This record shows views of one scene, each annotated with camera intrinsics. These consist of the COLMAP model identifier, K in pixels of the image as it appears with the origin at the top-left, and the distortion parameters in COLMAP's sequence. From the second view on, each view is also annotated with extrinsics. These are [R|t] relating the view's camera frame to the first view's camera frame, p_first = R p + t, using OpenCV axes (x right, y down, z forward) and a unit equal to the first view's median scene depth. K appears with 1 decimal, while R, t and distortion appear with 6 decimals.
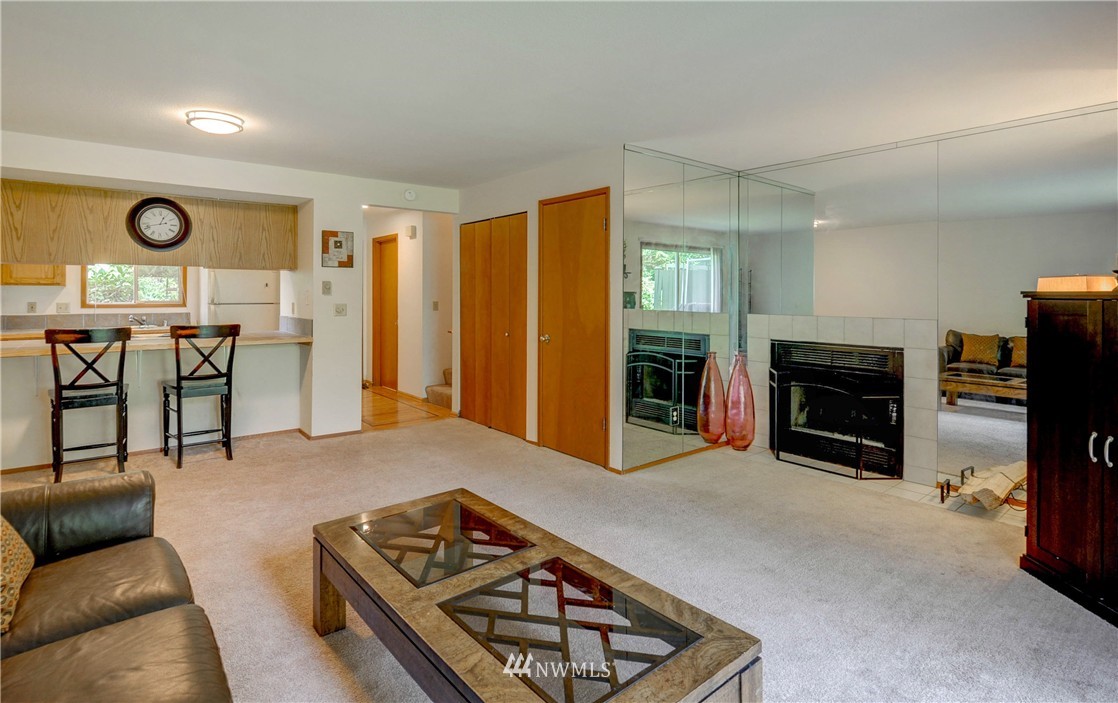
lens RADIAL K [[563.2, 0, 560.3], [0, 563.2, 297.3], [0, 0, 1]] dist [-0.001519, -0.002477]
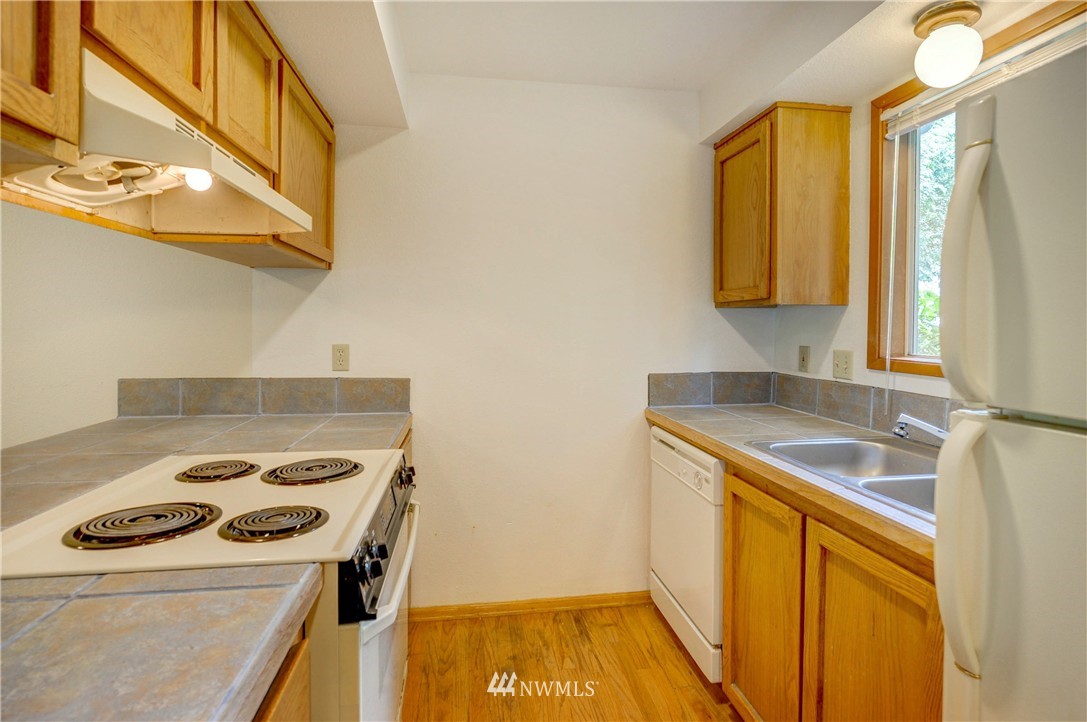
lens RADIAL K [[549.3, 0, 542.7], [0, 549.3, 326.8], [0, 0, 1]] dist [-0.001916, -0.000443]
pose [[-0.525412, 0.002038, -0.850846, -0.632854], [-0.004571, 0.999976, 0.005217, -0.008852], [0.850836, 0.006630, -0.525390, 1.347147]]
